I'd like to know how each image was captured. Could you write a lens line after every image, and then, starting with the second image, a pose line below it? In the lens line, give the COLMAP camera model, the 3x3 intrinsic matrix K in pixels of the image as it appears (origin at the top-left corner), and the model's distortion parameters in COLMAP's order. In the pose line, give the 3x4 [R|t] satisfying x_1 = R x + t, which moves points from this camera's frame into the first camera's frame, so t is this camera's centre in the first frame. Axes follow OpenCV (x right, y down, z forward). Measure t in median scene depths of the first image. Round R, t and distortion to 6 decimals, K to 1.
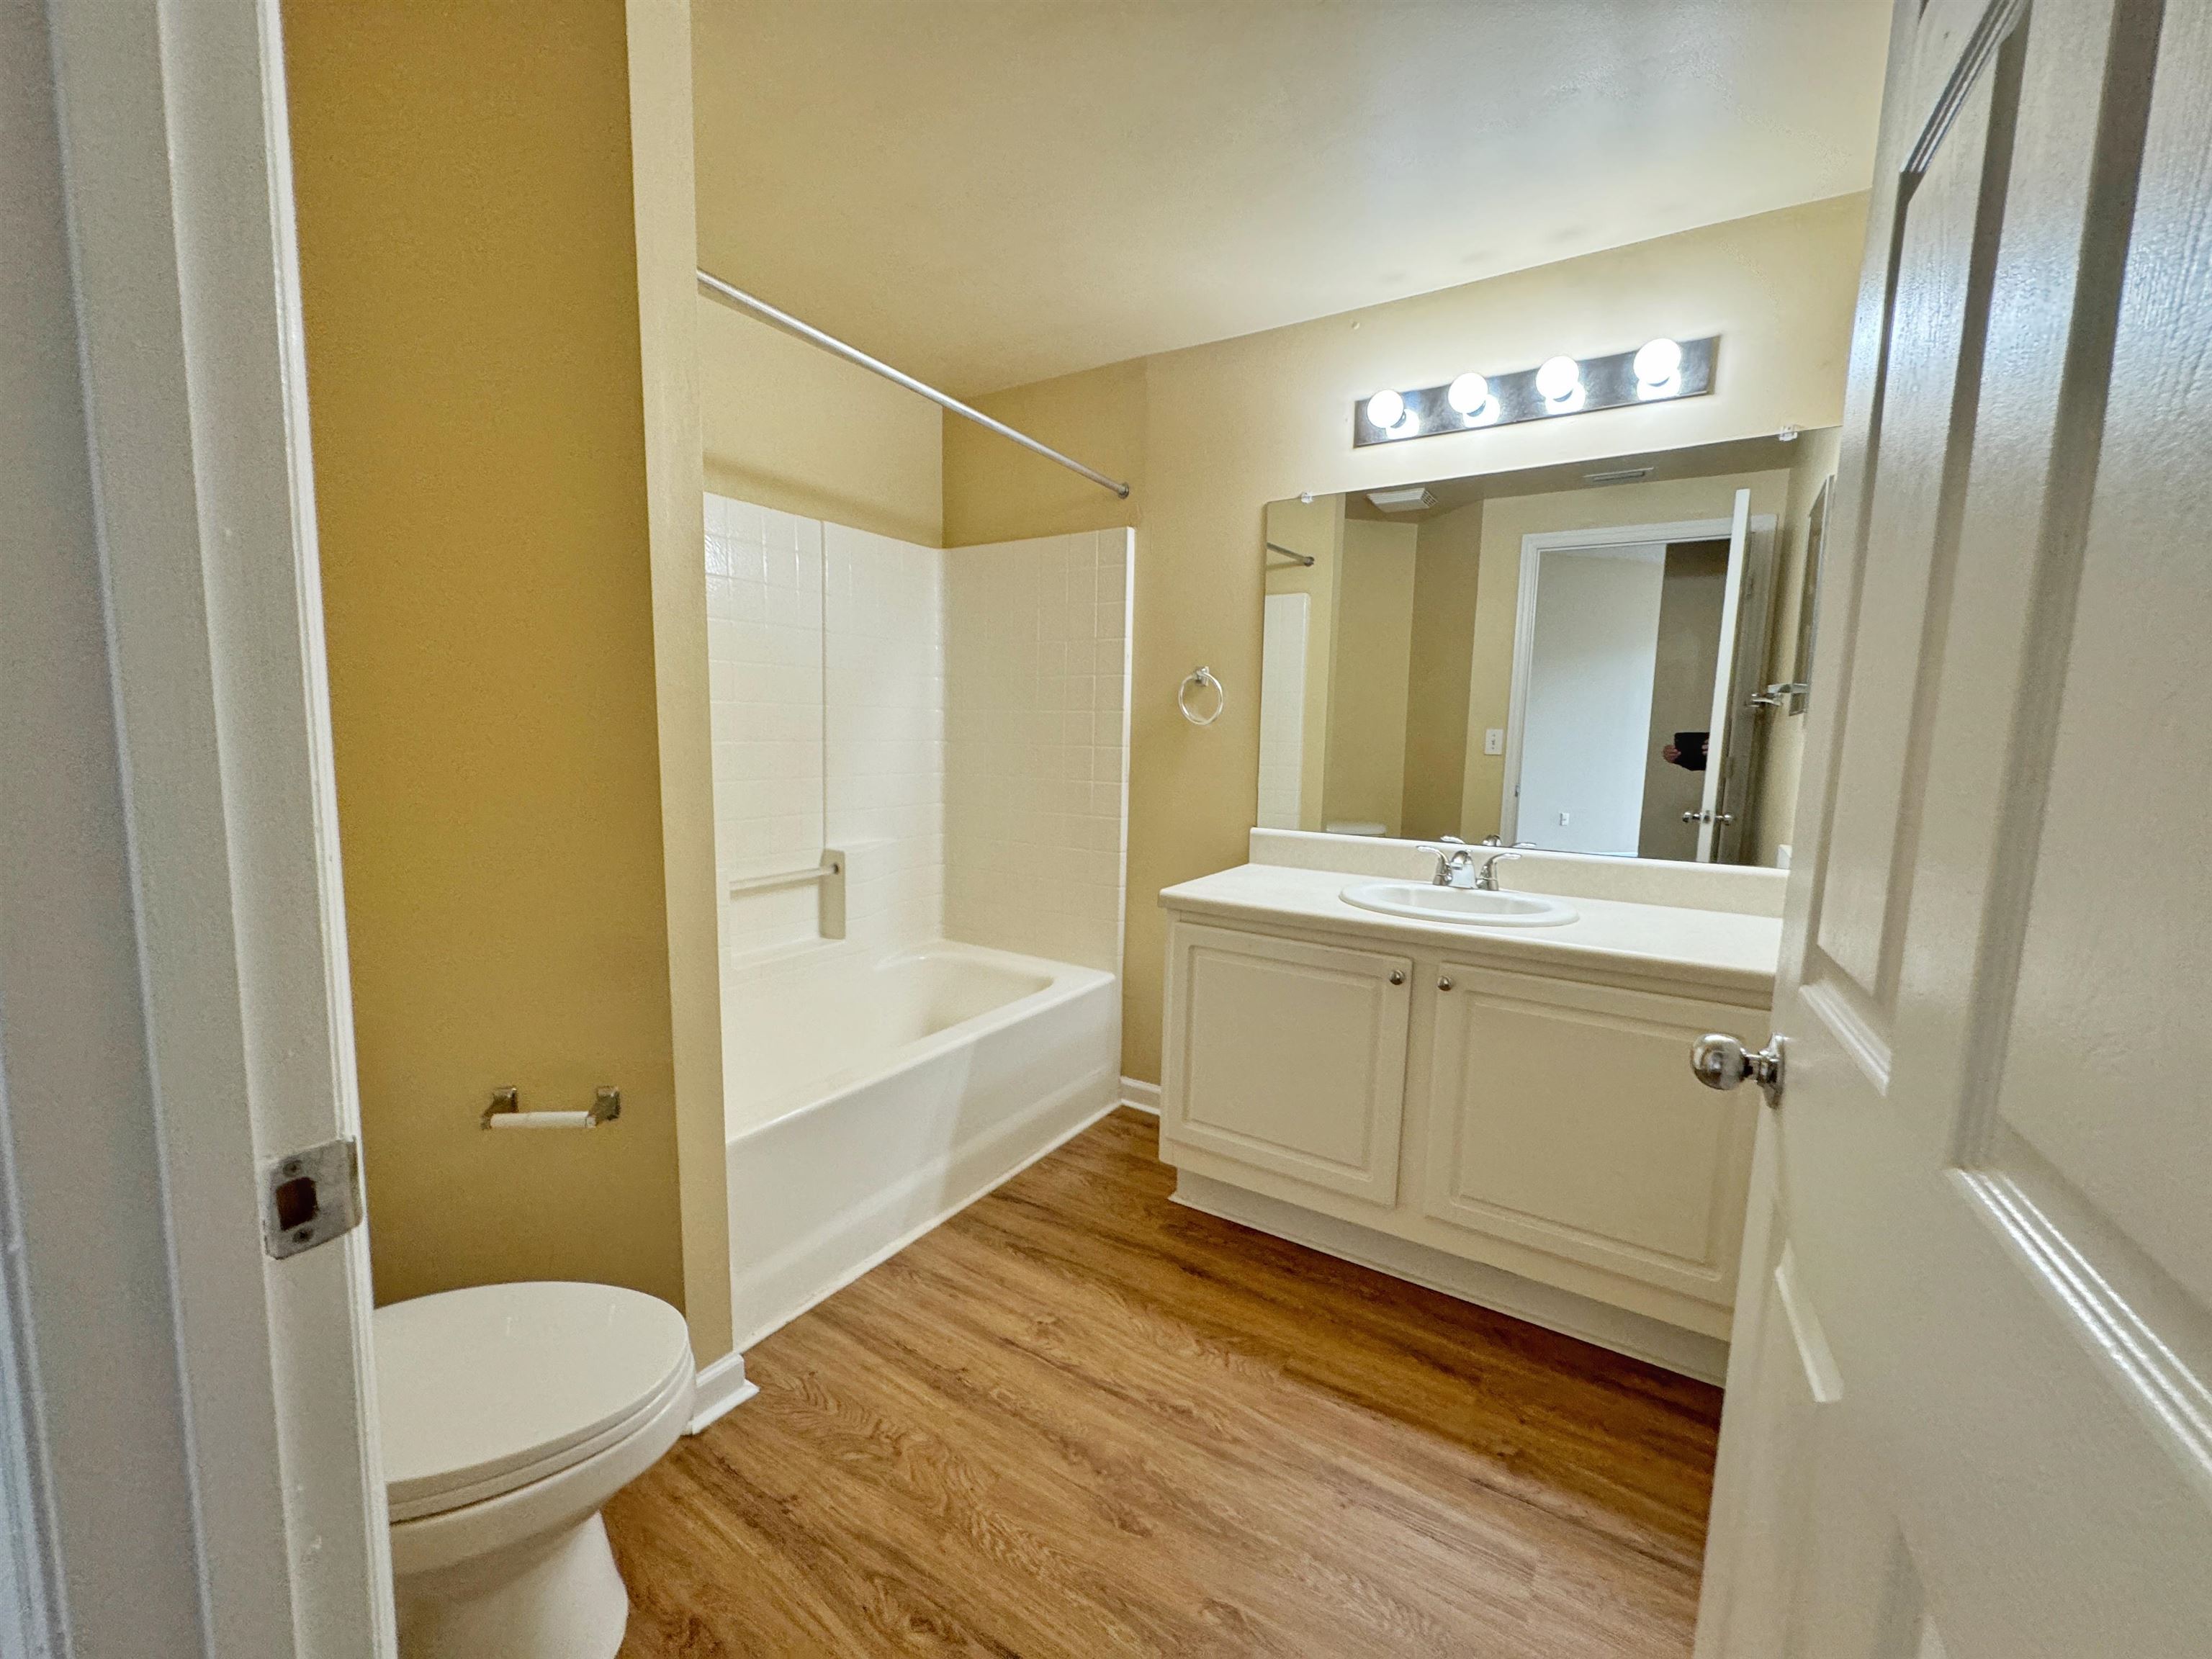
lens RADIAL K [[884.4, 0, 1106.0], [0, 884.4, 829.5], [0, 0, 1]] dist [-0.001748, 0.000211]
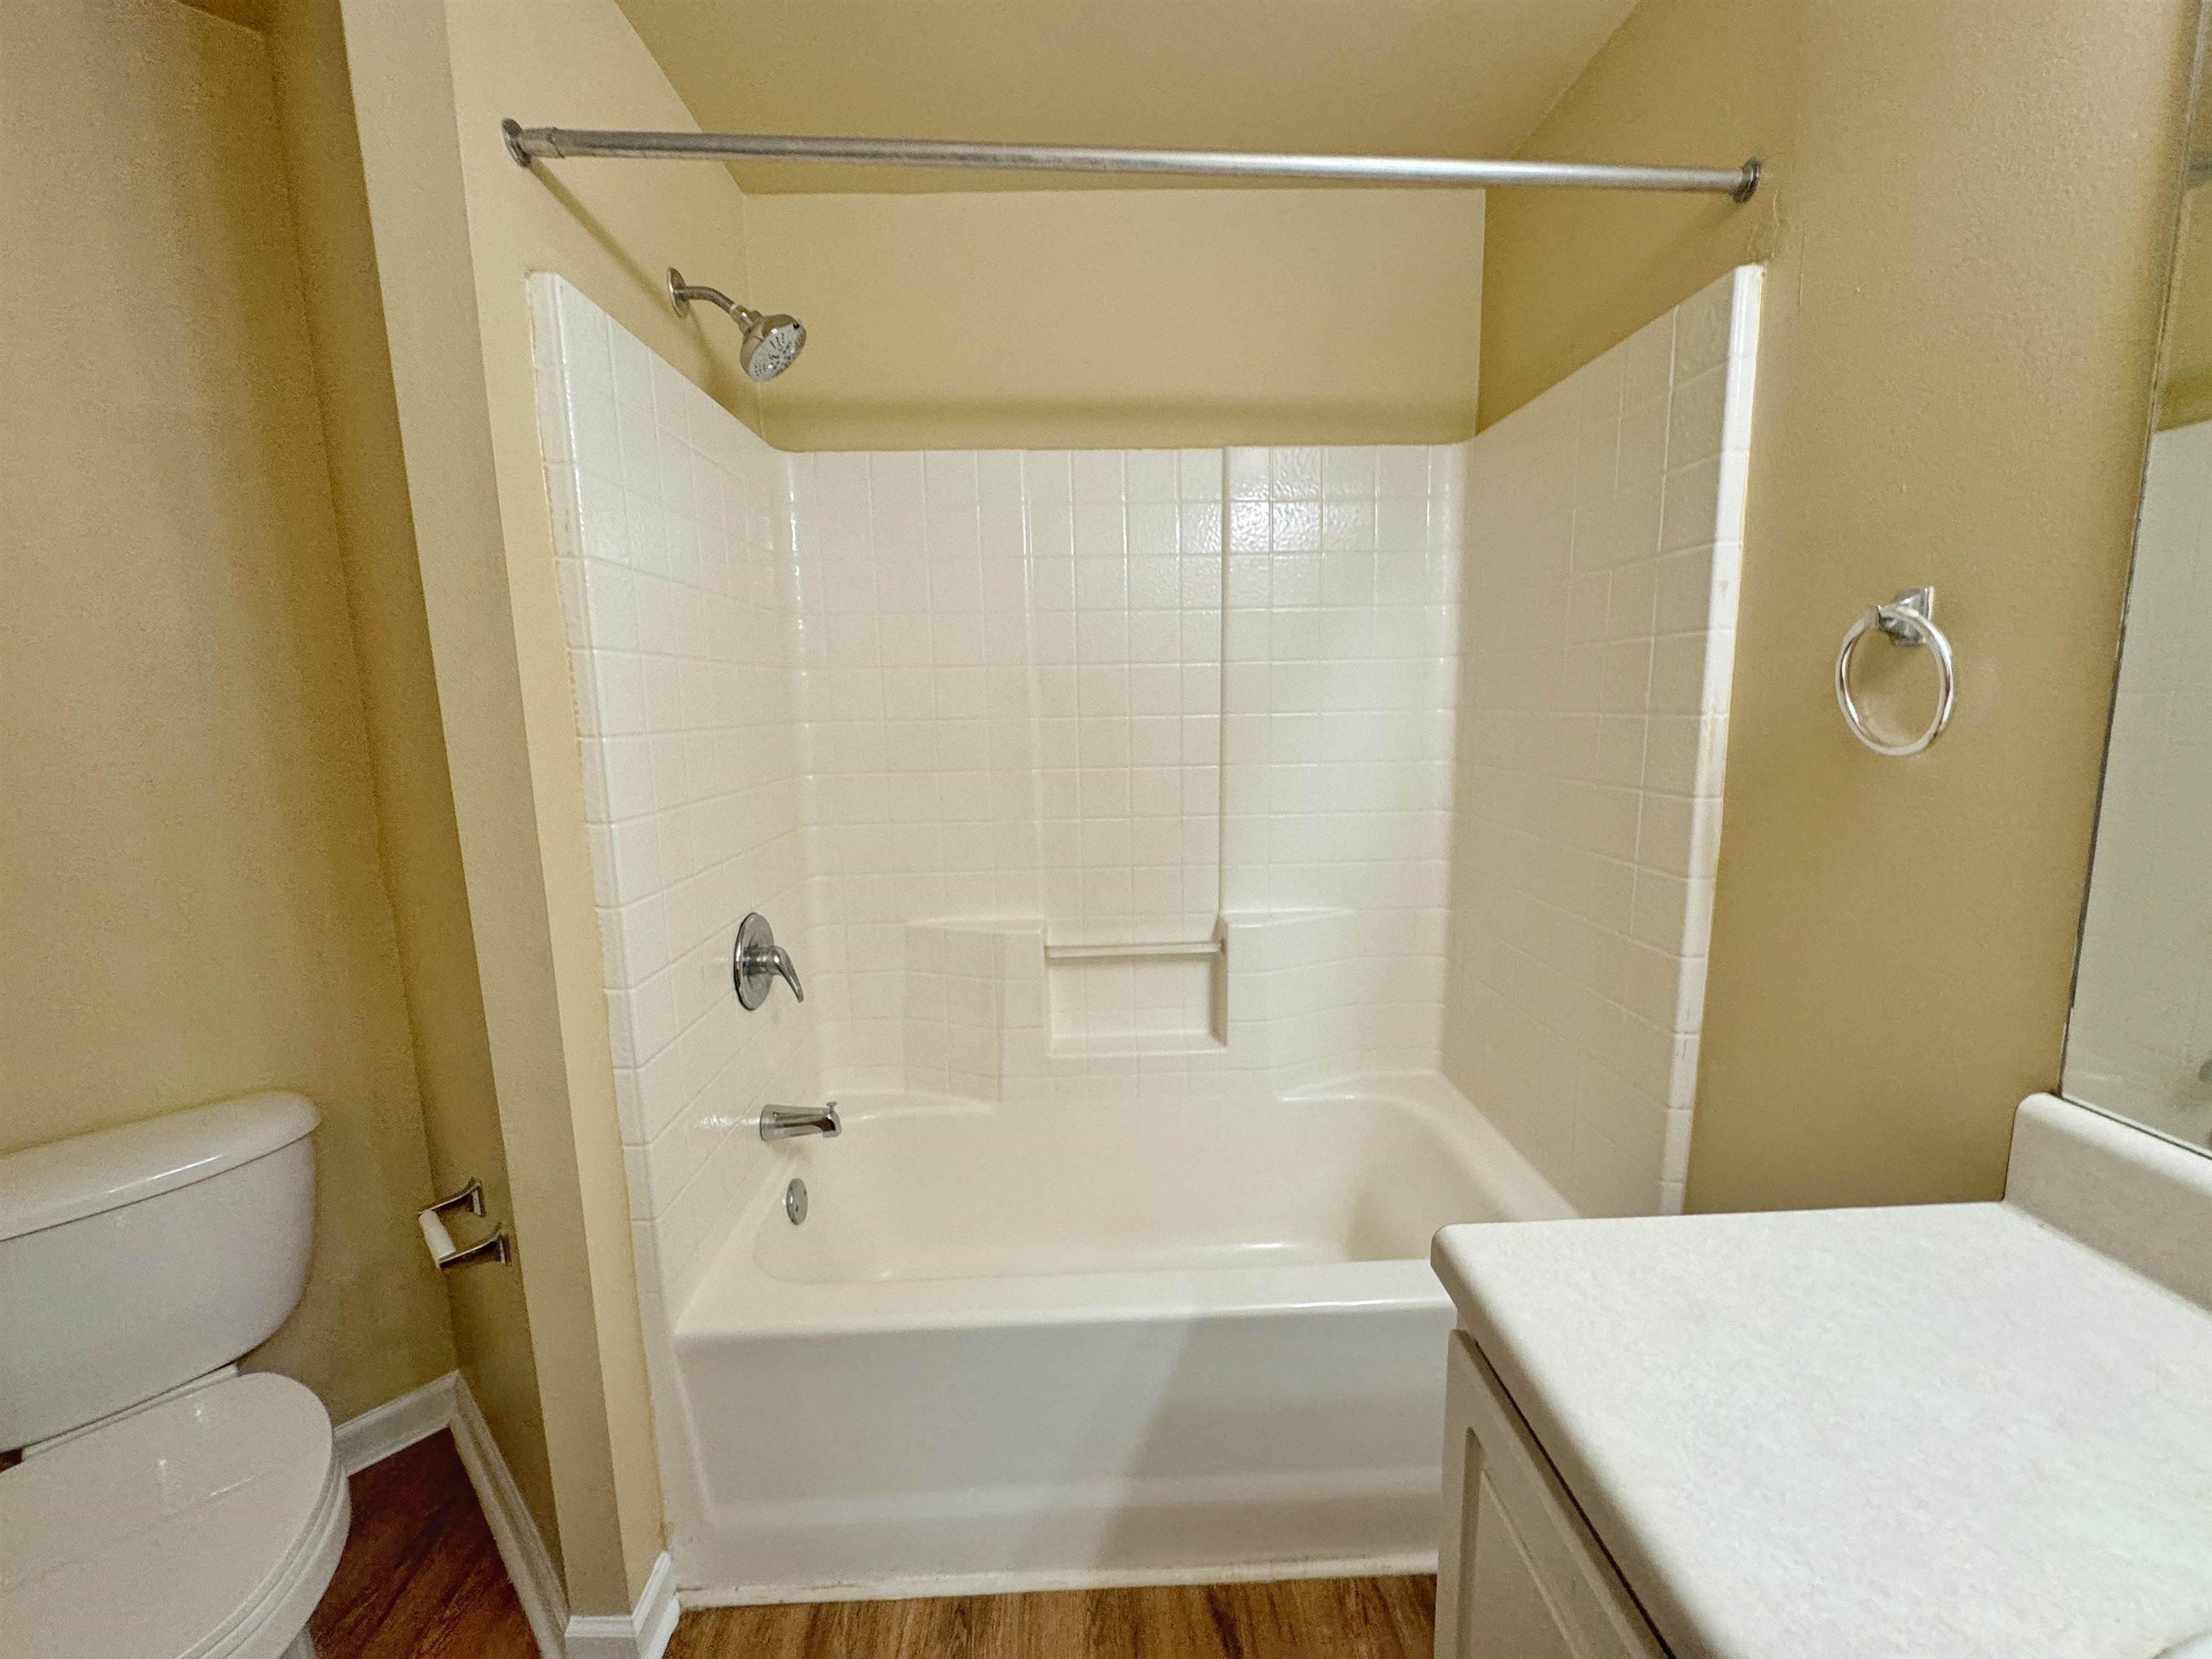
lens RADIAL K [[884.4, 0, 1106.0], [0, 884.4, 829.5], [0, 0, 1]] dist [-0.001748, 0.000211]
pose [[0.565266, 0.090915, -0.819883, 0.216415], [-0.058065, 0.995828, 0.070393, -0.094435], [0.822863, 0.007816, 0.568187, 0.524136]]
